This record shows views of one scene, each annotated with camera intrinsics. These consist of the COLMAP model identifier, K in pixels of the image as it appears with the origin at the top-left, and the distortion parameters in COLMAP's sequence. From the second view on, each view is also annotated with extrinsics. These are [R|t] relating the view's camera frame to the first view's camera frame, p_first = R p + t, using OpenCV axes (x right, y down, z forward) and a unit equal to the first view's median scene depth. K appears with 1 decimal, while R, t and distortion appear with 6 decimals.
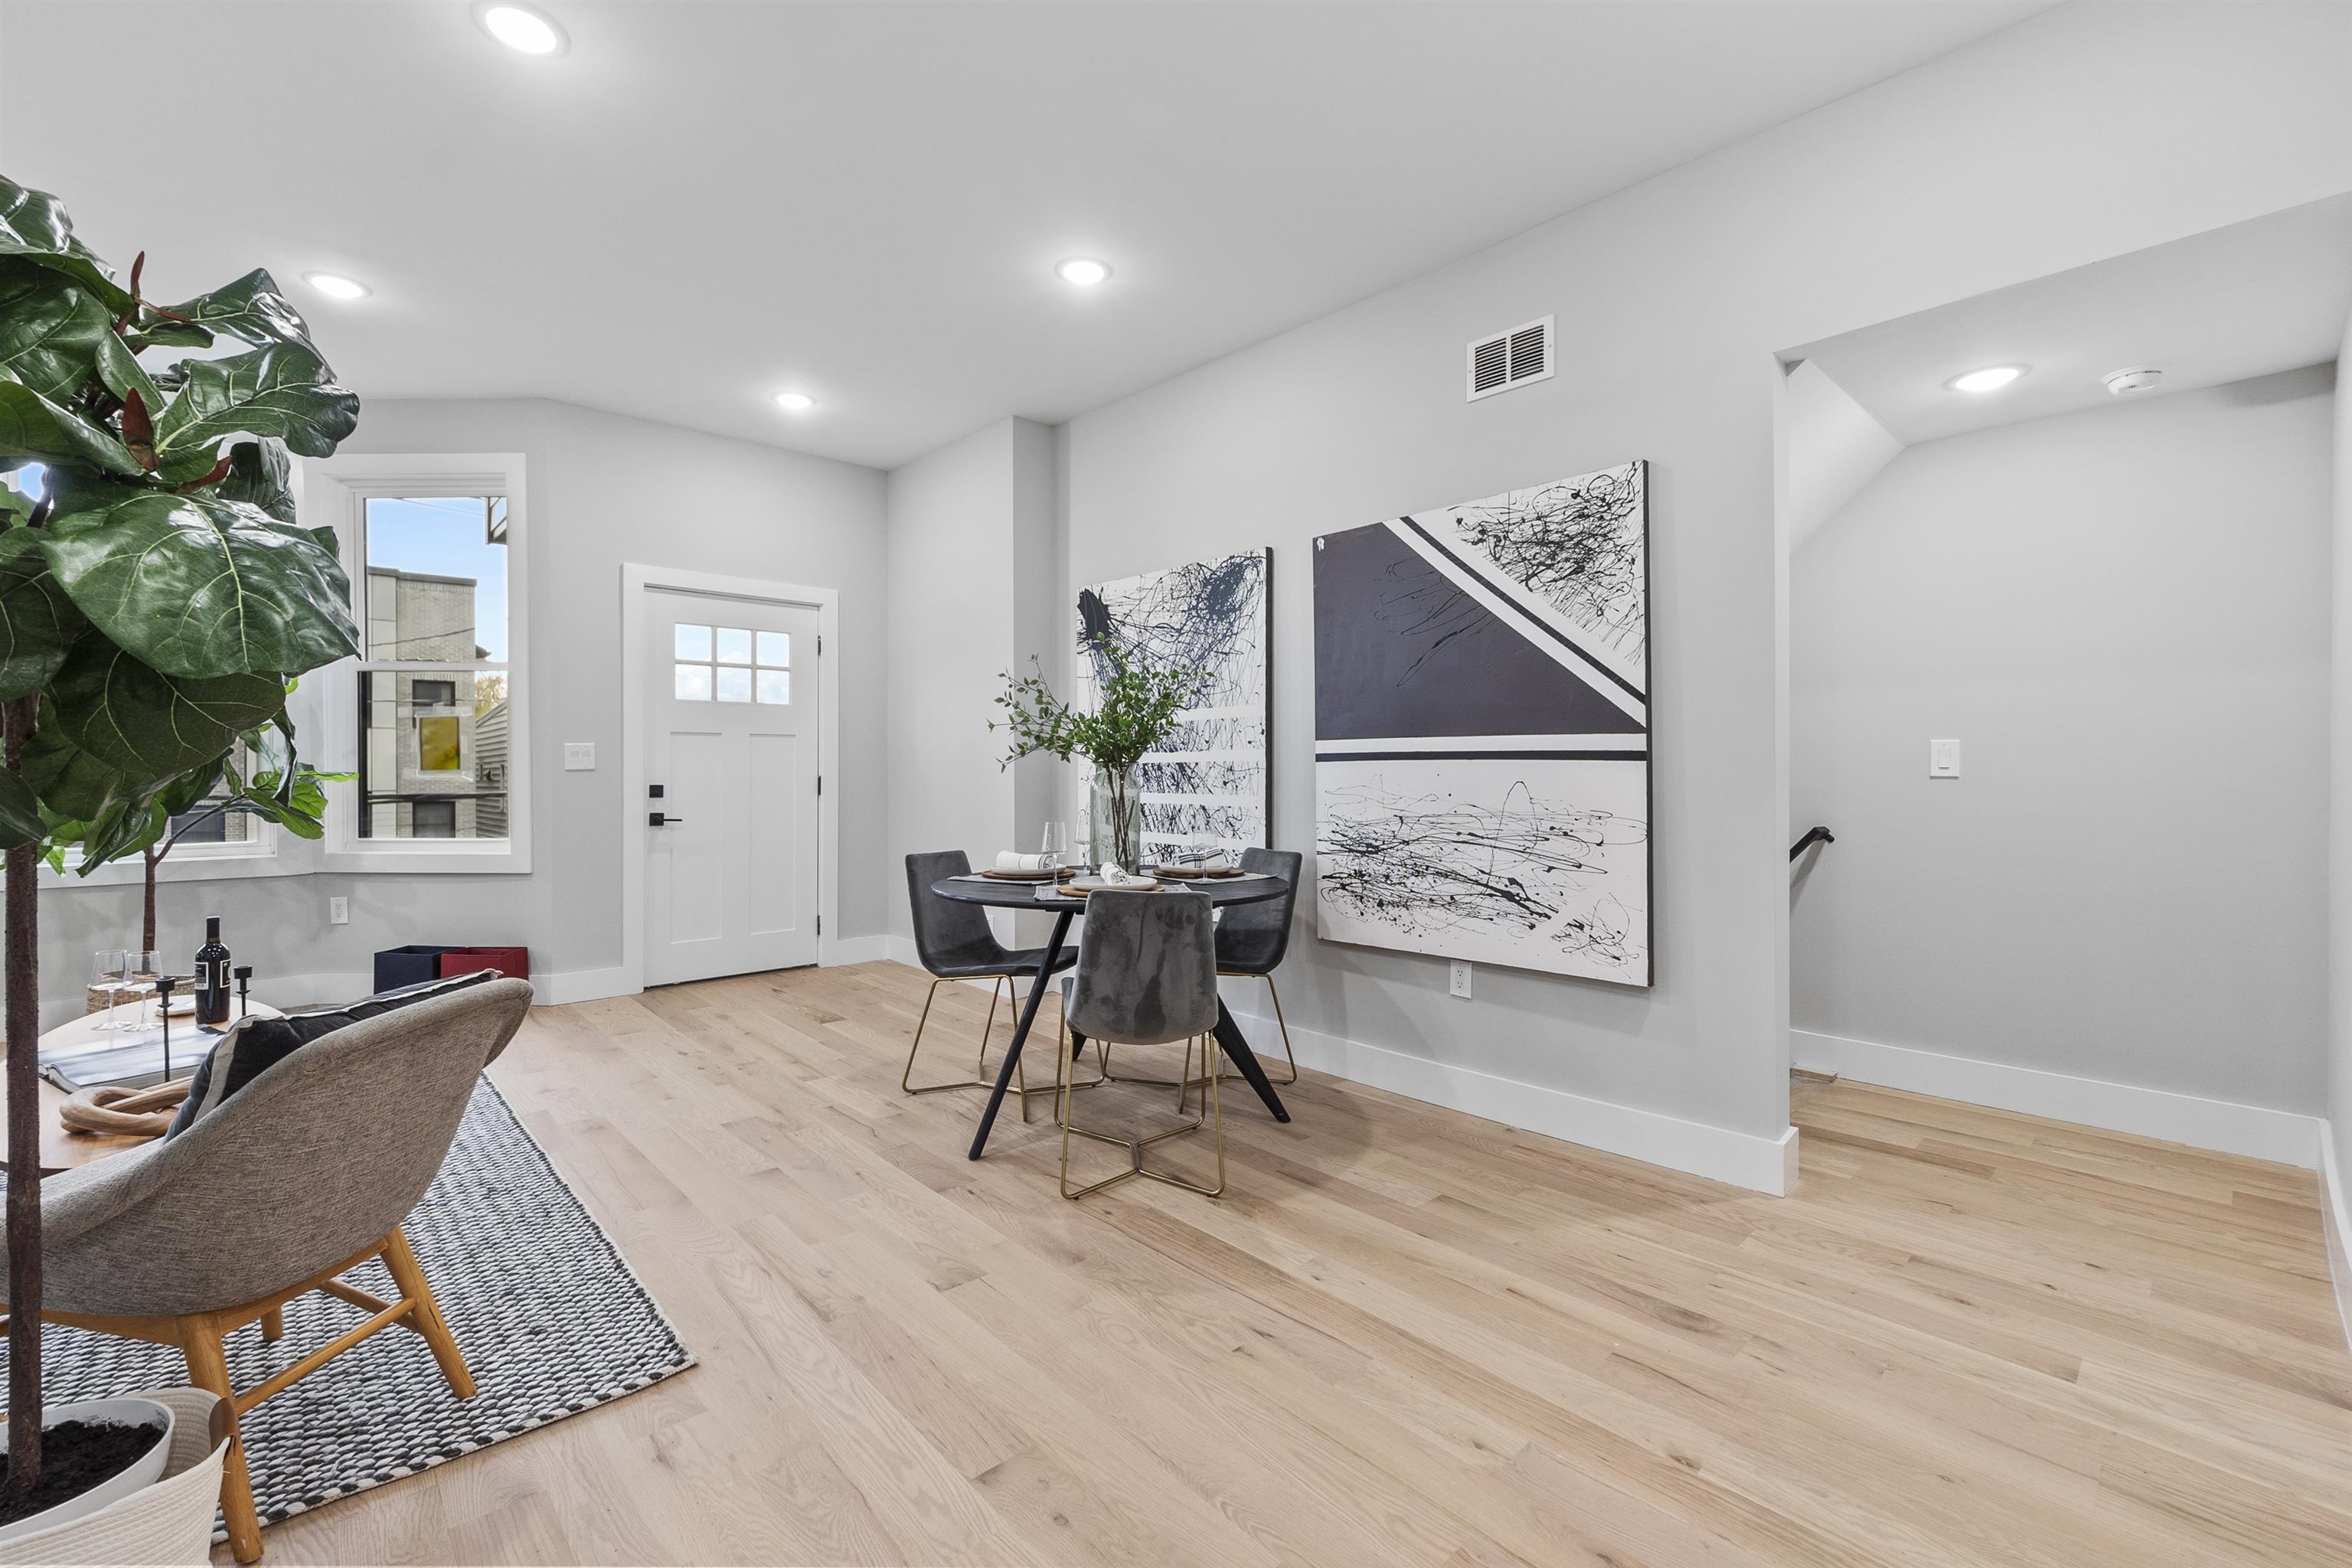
lens RADIAL K [[994.3, 0, 1169.7], [0, 994.3, 771.9], [0, 0, 1]] dist [-0.006470, -0.000441]
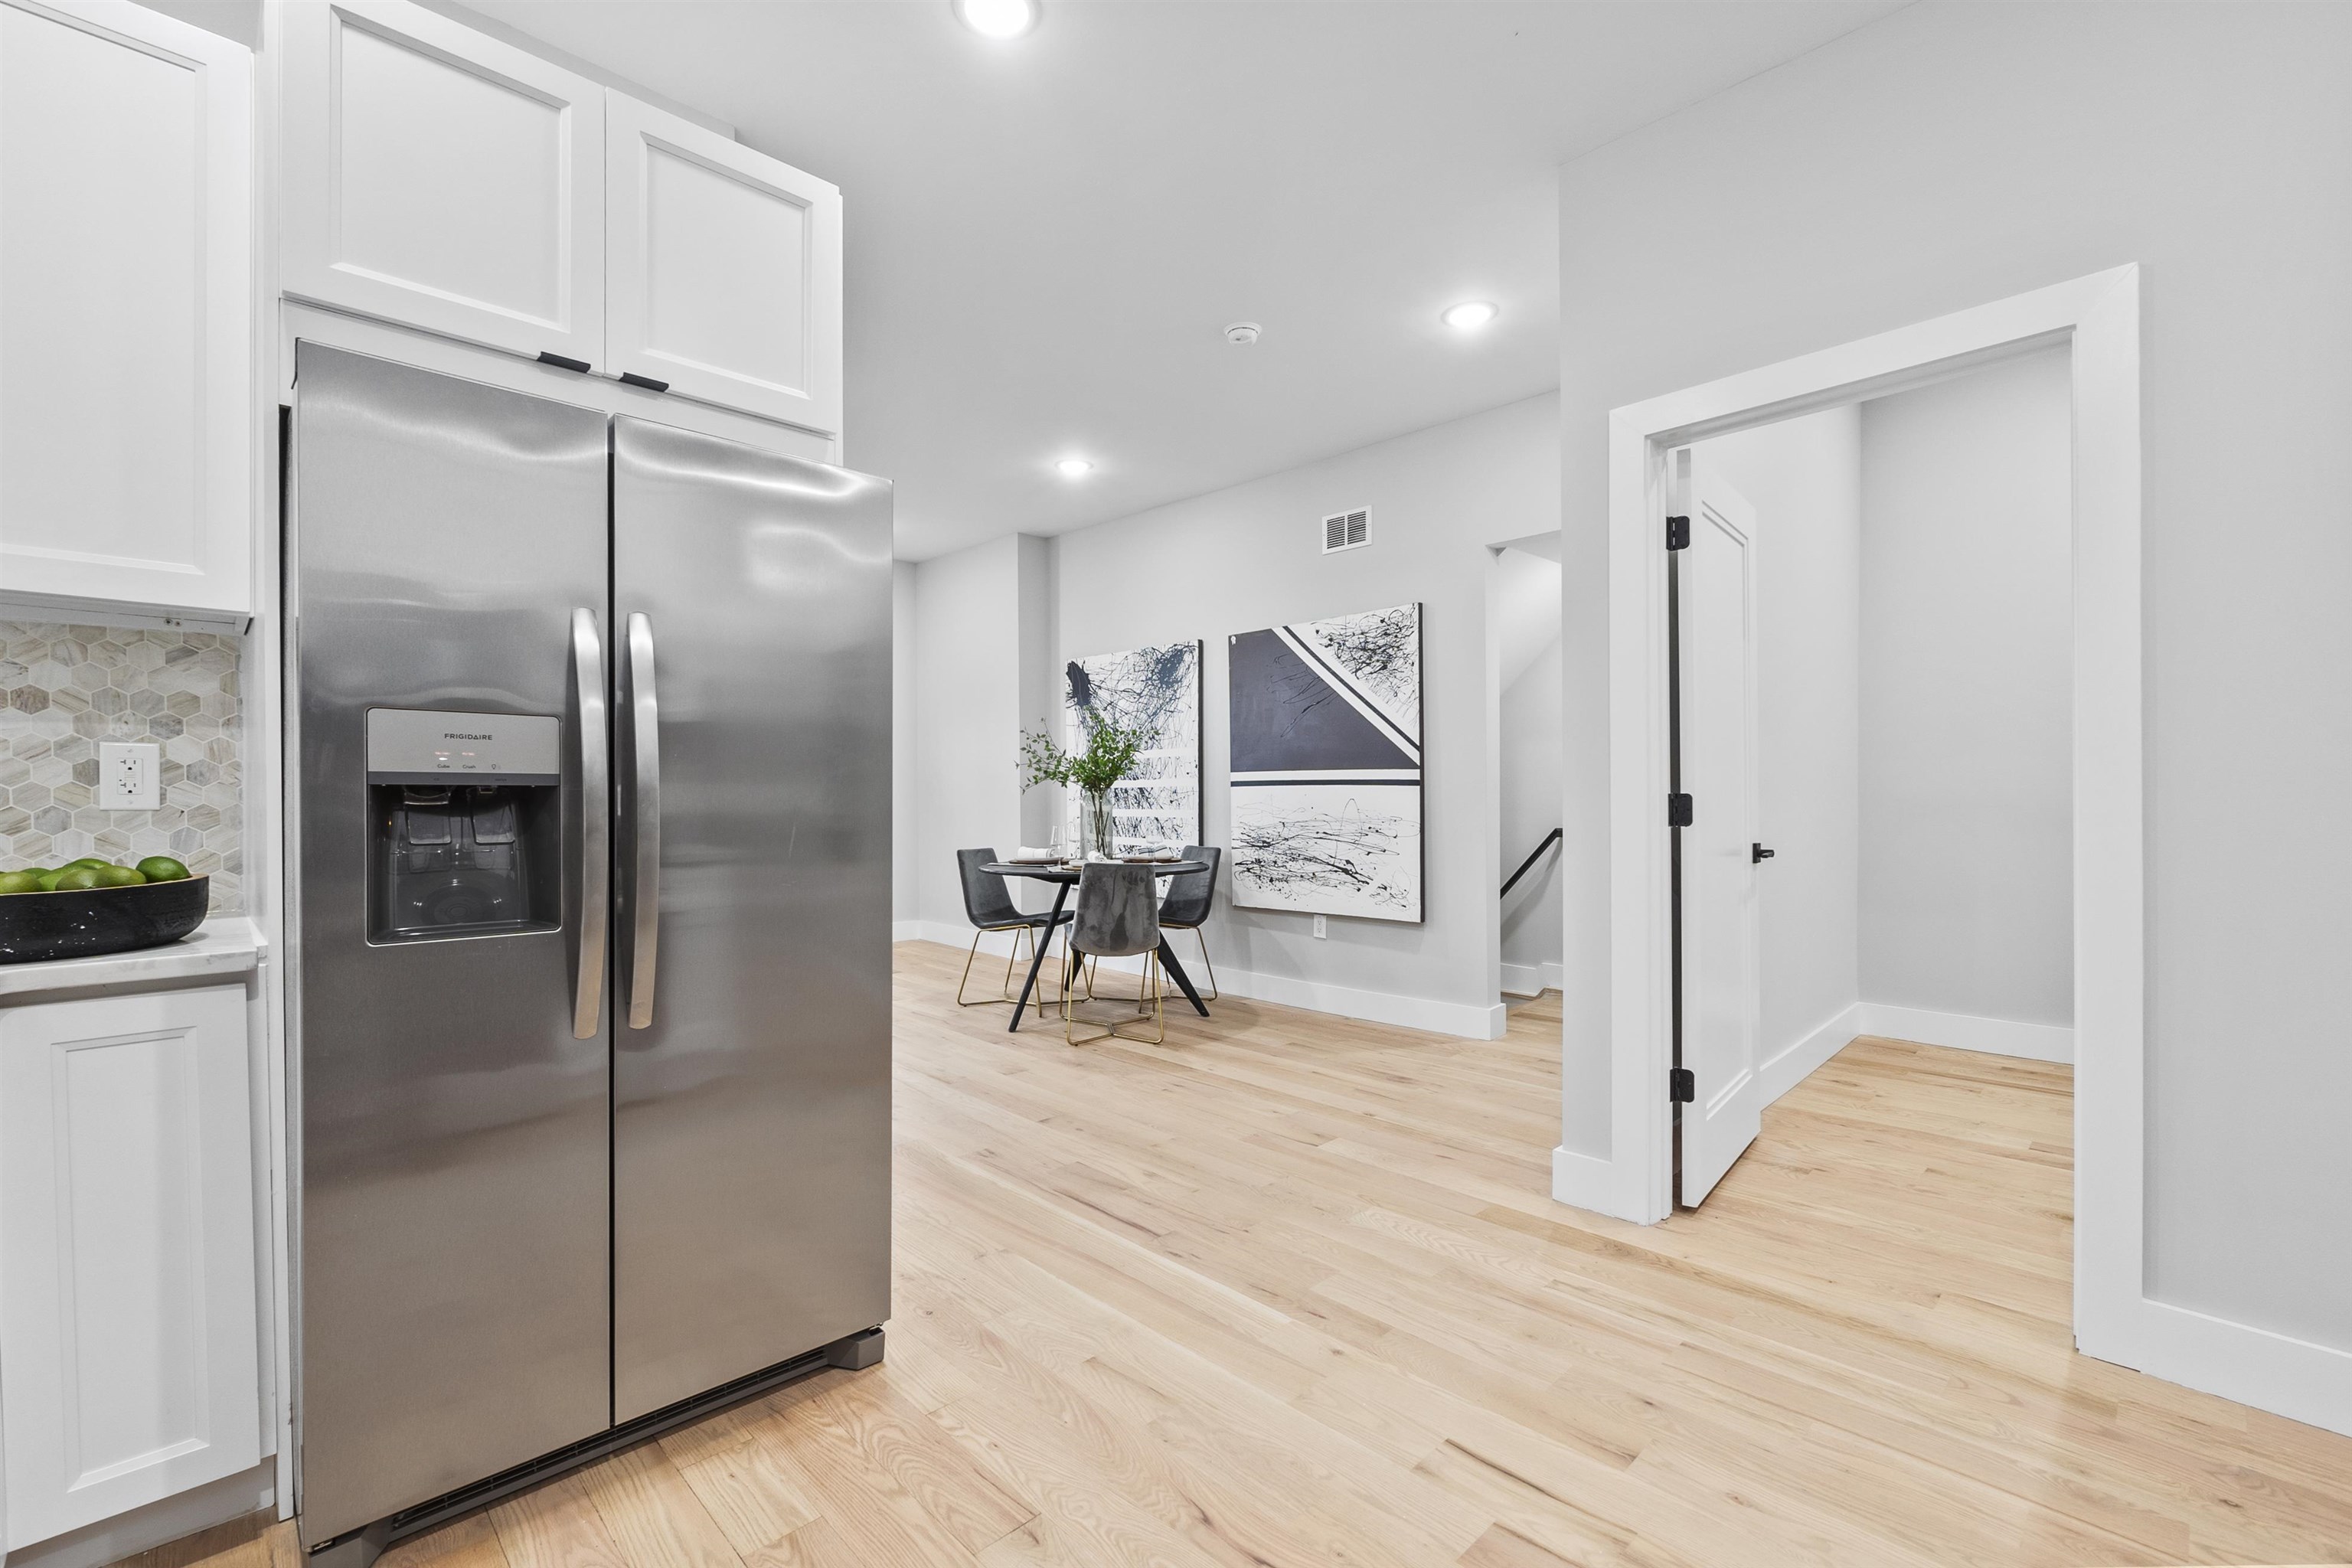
lens RADIAL K [[994.3, 0, 1168.3], [0, 994.3, 788.4], [0, 0, 1]] dist [-0.006470, -0.000441]
pose [[0.999621, -0.005186, 0.027040, 0.015971], [0.005339, 0.999970, -0.005610, 0.000192], [-0.027010, 0.005752, 0.999619, -0.579133]]
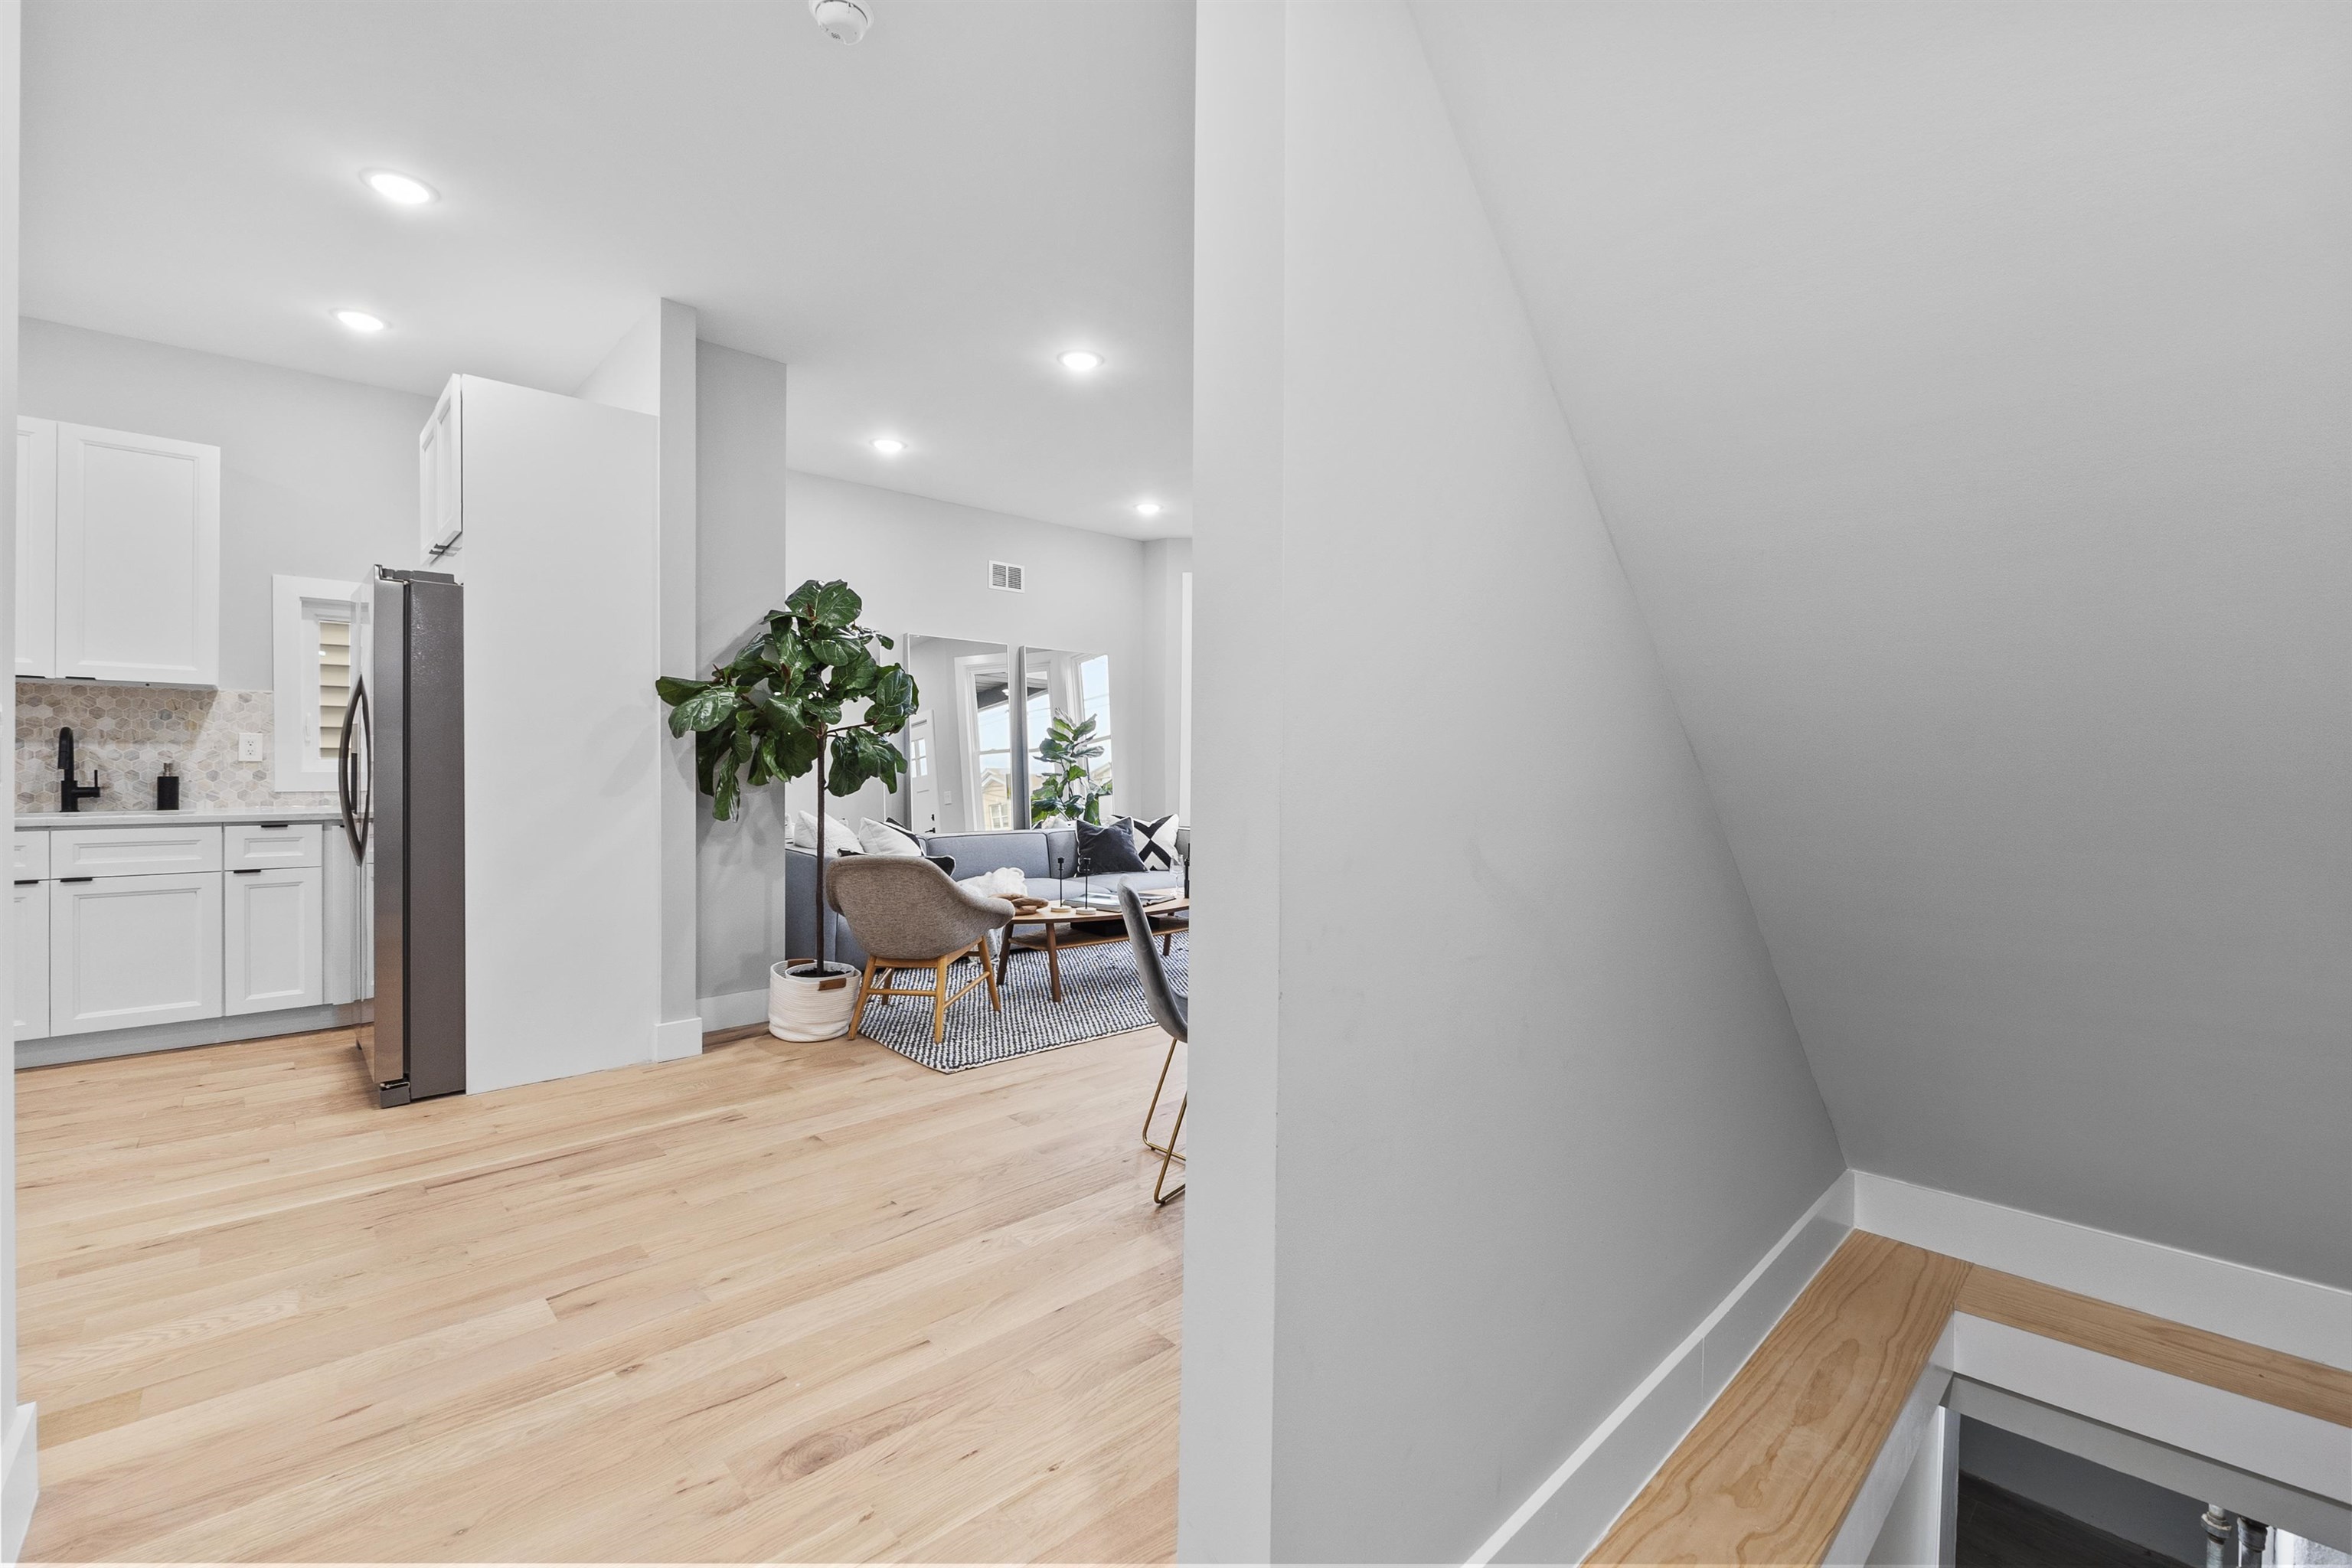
lens RADIAL K [[994.3, 0, 1171.3], [0, 994.3, 773.6], [0, 0, 1]] dist [-0.006470, -0.000441]
pose [[0.008078, 0.015356, -0.999849, 0.852751], [-0.015928, 0.999757, 0.015226, -0.017112], [0.999841, 0.015803, 0.008321, 0.820047]]
